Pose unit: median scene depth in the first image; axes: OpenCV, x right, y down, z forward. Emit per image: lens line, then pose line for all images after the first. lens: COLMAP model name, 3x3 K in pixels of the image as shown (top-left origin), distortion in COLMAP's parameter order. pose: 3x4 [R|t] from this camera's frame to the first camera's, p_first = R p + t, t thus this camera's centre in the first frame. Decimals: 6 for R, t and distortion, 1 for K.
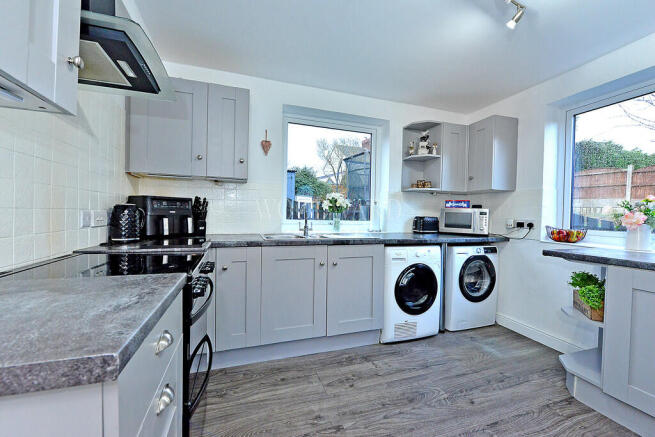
lens RADIAL K [[258.6, 0, 326.5], [0, 258.6, 217.6], [0, 0, 1]] dist [-0.014097, -0.000294]
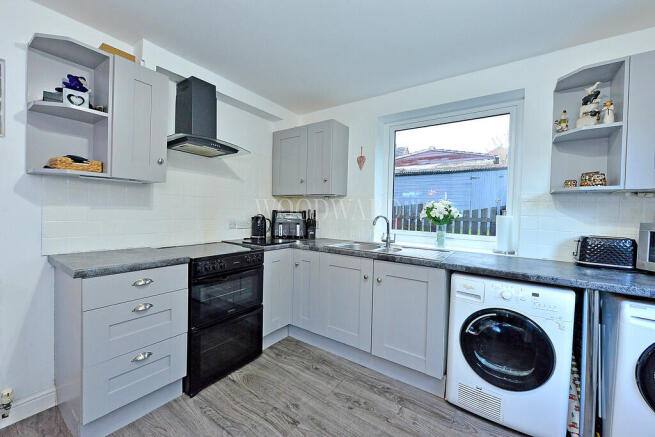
lens RADIAL K [[258.6, 0, 328.9], [0, 258.6, 214.7], [0, 0, 1]] dist [-0.014097, -0.000294]
pose [[0.590938, 0.007607, -0.806681, 0.630575], [-0.024754, 0.999656, -0.008707, -0.042112], [0.806337, 0.025114, 0.590923, 0.274607]]
